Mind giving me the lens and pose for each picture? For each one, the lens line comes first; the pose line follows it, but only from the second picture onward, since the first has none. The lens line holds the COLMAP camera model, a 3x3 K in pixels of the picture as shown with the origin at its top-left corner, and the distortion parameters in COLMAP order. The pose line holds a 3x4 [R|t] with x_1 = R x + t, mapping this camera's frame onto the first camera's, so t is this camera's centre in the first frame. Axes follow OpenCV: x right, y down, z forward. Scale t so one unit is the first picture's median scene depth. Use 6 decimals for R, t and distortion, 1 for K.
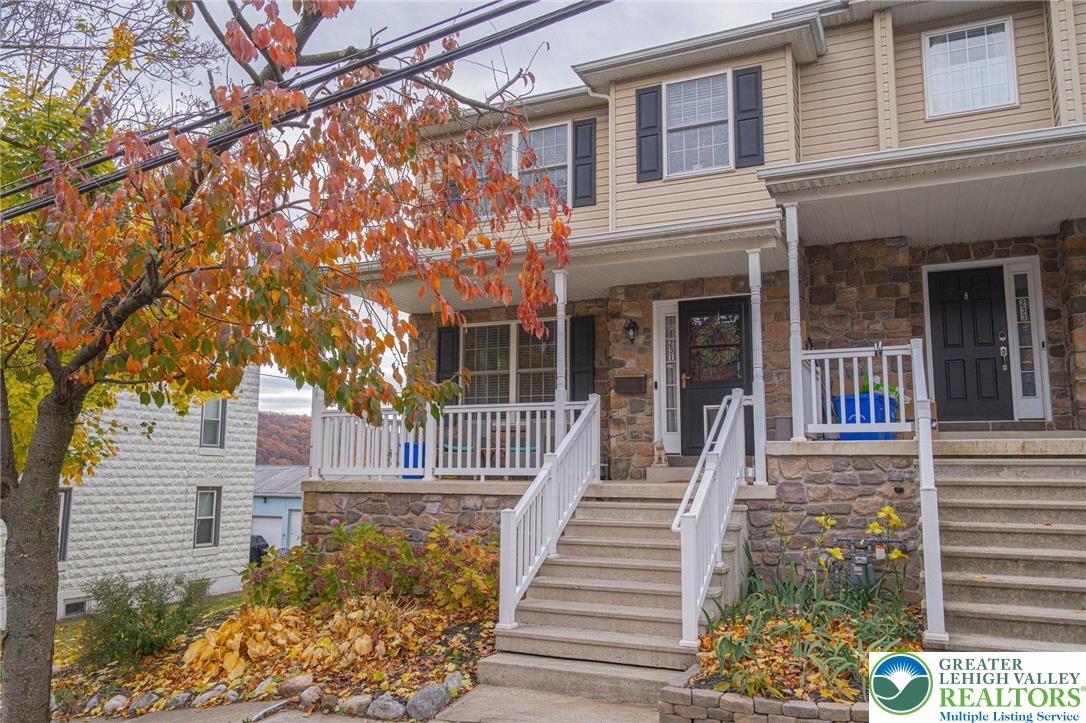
lens RADIAL K [[828.2, 0, 558.8], [0, 828.2, 364.2], [0, 0, 1]] dist [0.002787, -0.004770]
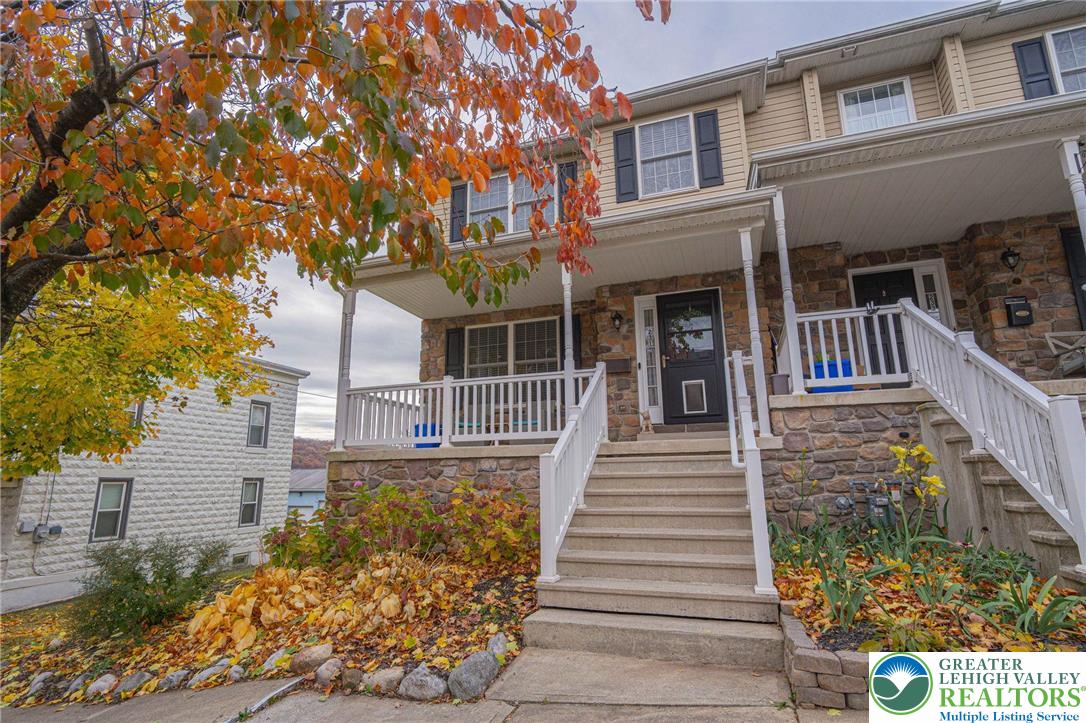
lens RADIAL K [[538.5, 0, 550.8], [0, 538.5, 364.3], [0, 0, 1]] dist [-0.001616, 0.000299]
pose [[0.996312, -0.001456, 0.085793, -0.094690], [0.007993, 0.997084, -0.075898, 0.102854], [-0.085432, 0.076303, 0.993418, 0.321962]]
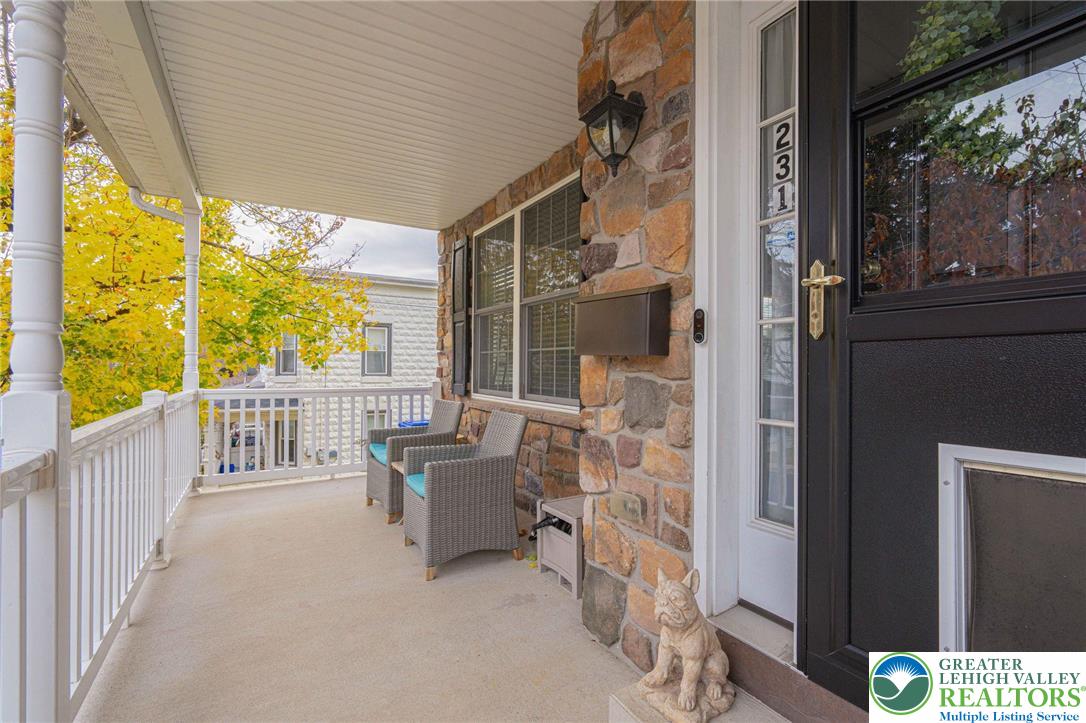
lens RADIAL K [[492.5, 0, 543.0], [0, 492.5, 361.5], [0, 0, 1]] dist [0.000099, 0.000000]
pose [[0.811819, -0.009207, -0.583836, 0.209900], [0.082228, 0.991714, 0.098698, 0.023180], [0.578090, -0.128133, 0.805850, 1.100382]]
